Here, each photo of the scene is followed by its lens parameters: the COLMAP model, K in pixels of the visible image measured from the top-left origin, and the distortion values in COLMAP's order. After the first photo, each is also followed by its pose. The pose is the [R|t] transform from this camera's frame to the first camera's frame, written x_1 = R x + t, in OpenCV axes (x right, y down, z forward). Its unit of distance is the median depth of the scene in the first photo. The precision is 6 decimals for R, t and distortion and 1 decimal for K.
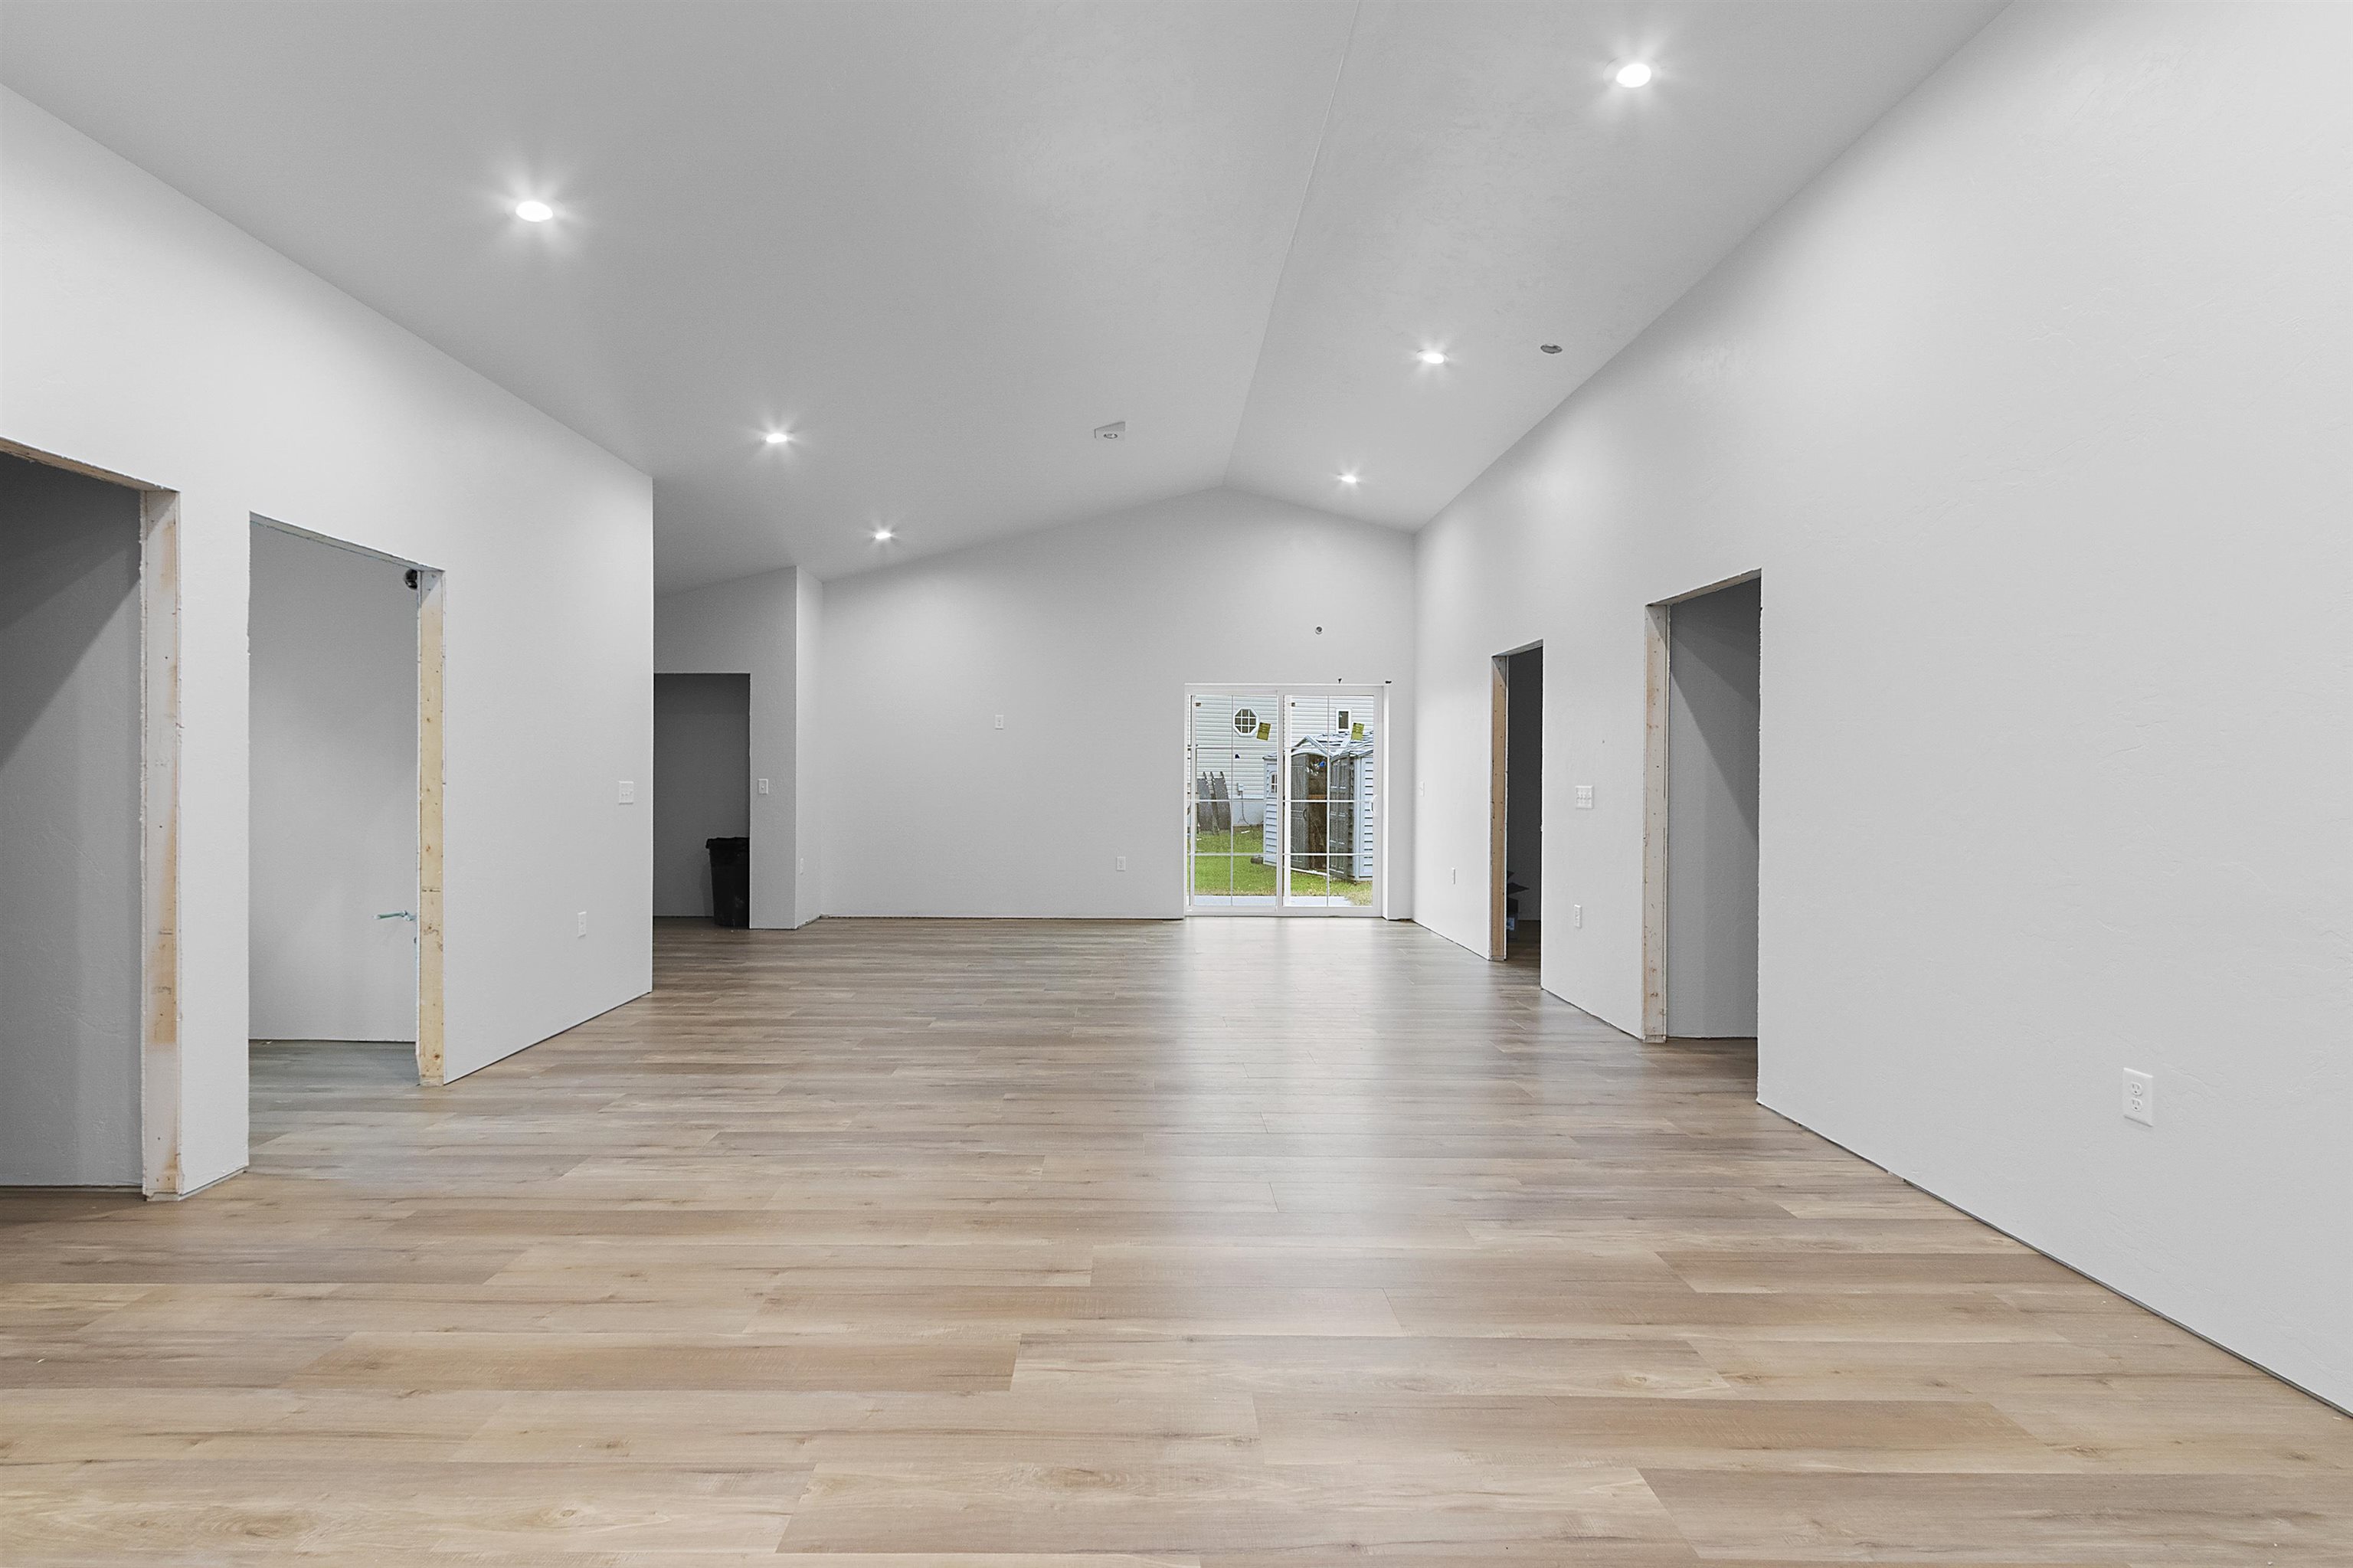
lens RADIAL K [[1073.5, 0, 1172.5], [0, 1073.5, 786.1], [0, 0, 1]] dist [0.001245, -0.000019]
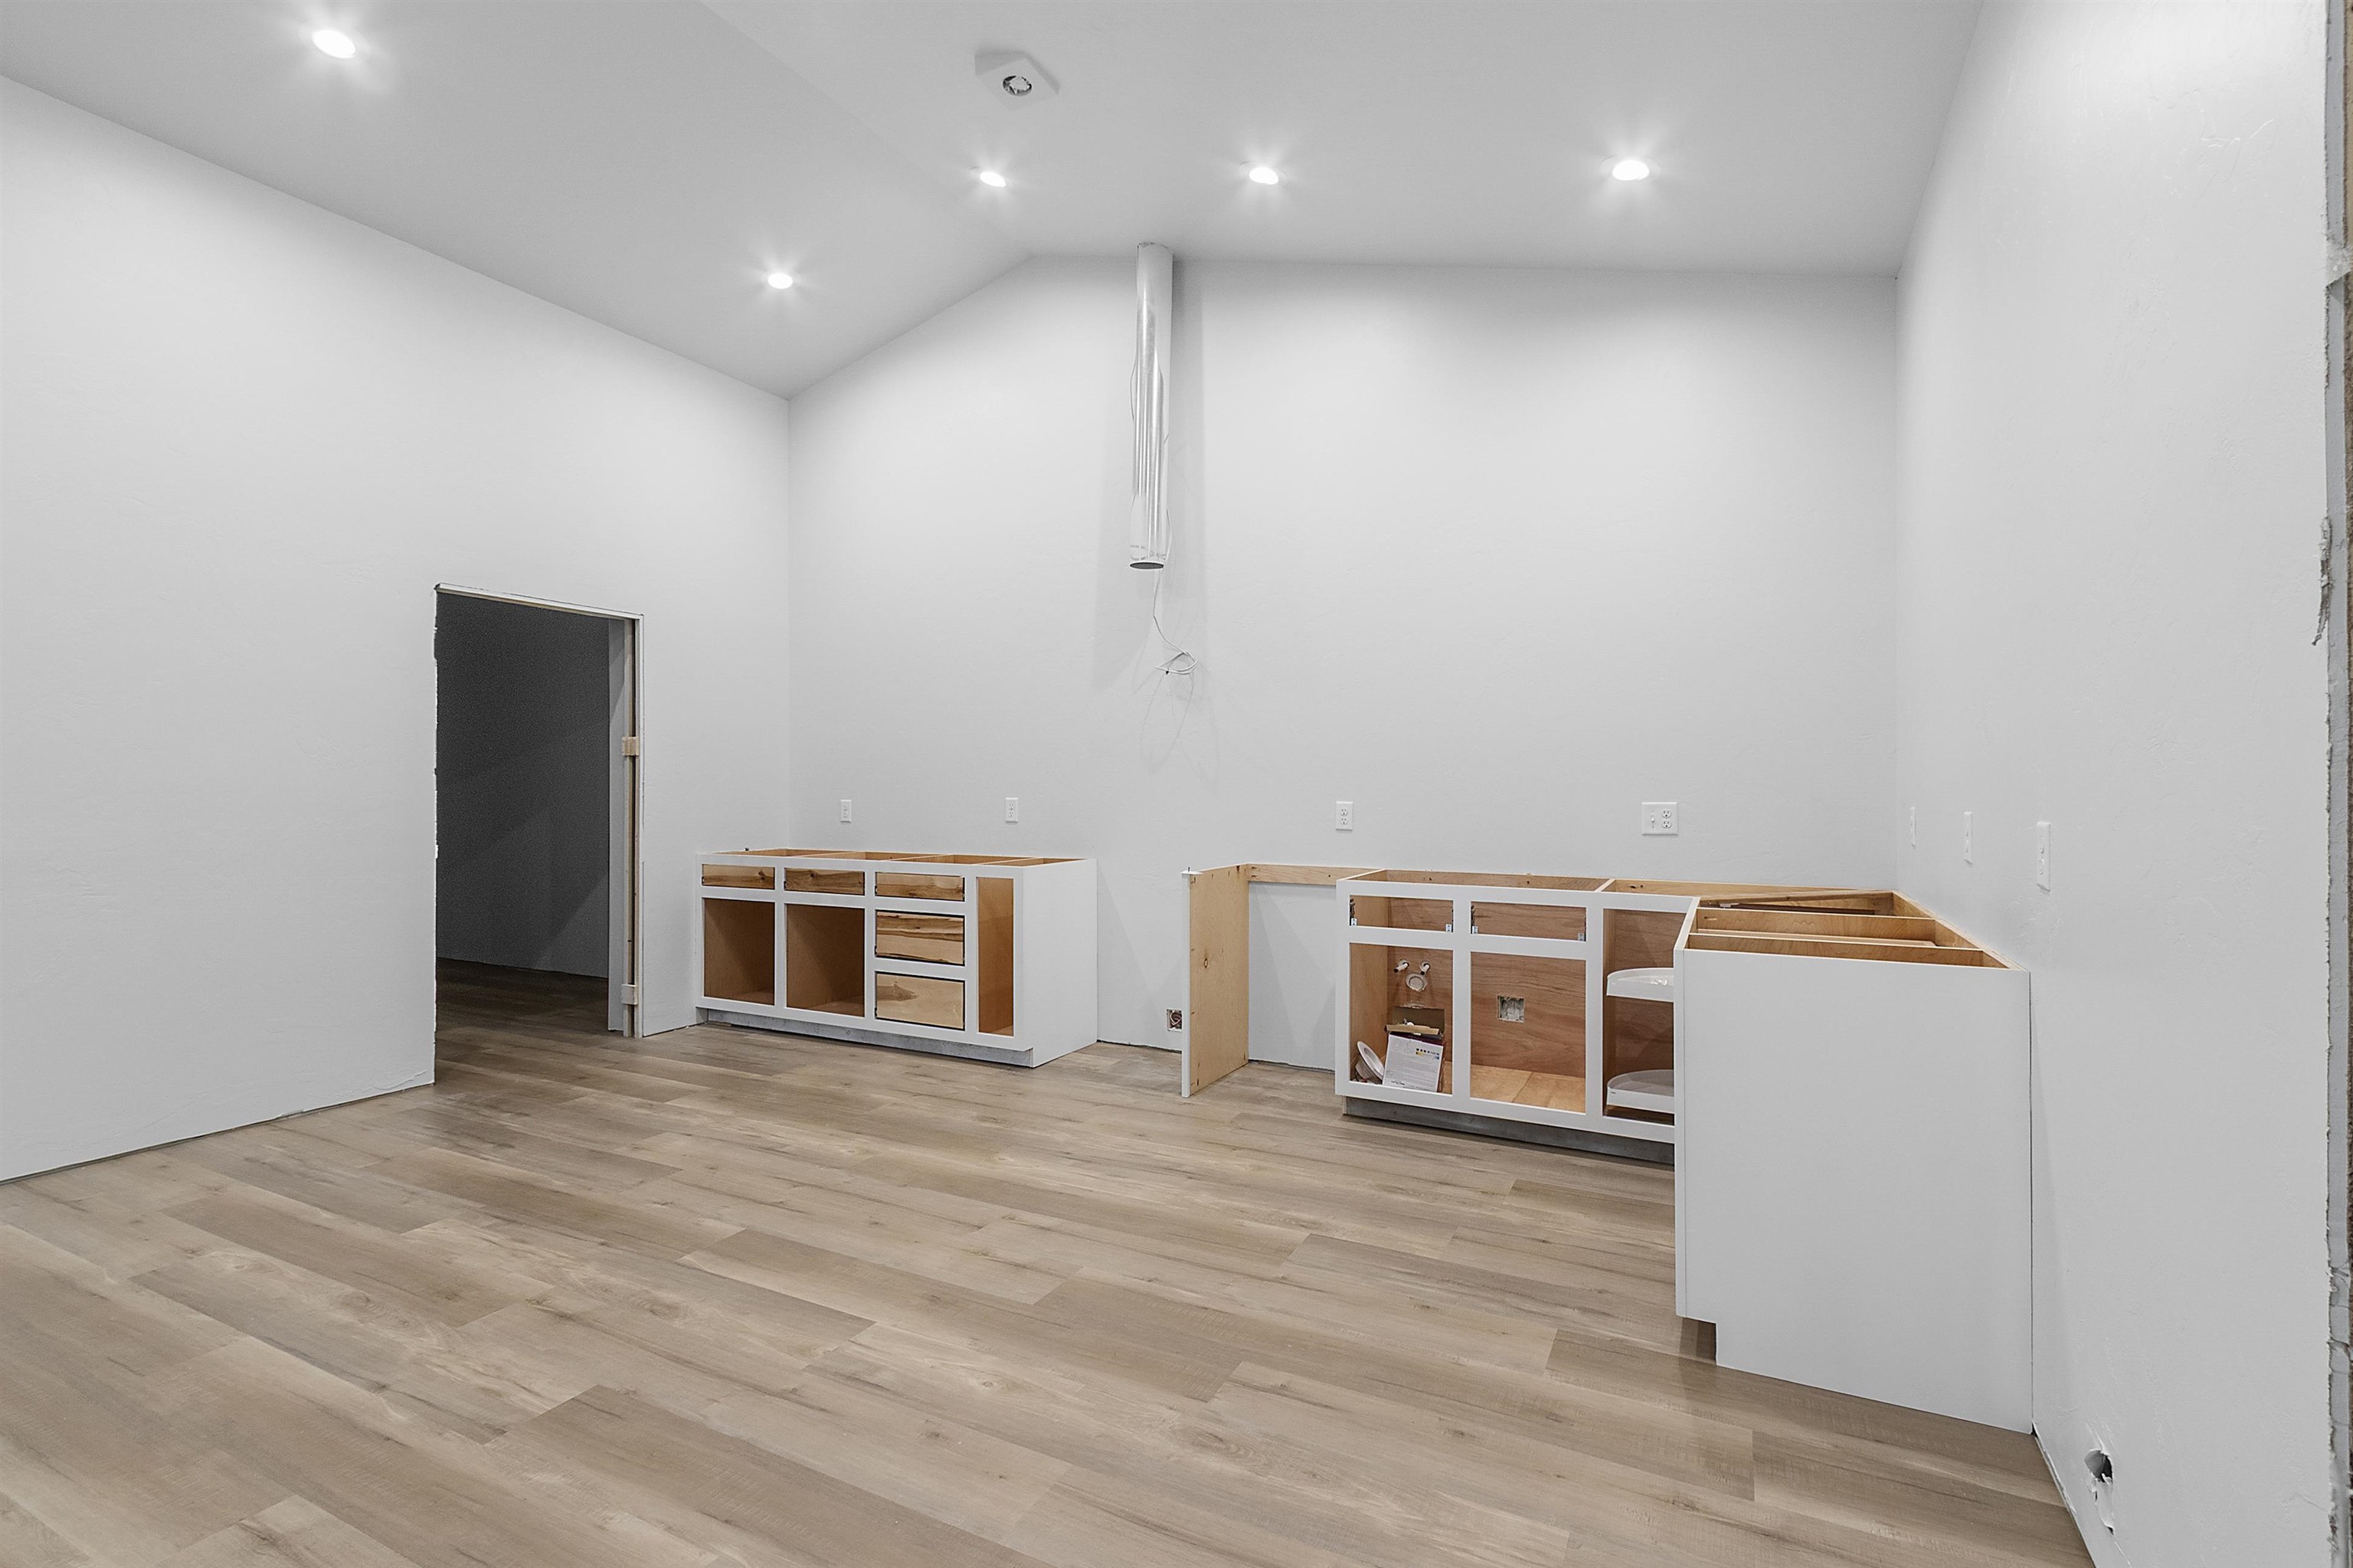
lens RADIAL K [[1073.5, 0, 1172.5], [0, 1073.5, 786.1], [0, 0, 1]] dist [0.001245, -0.000019]
pose [[-0.876495, -0.006274, 0.481369, -1.199672], [-0.003502, 0.999972, 0.006658, 0.007640], [-0.481397, 0.004150, -0.876493, 1.778646]]
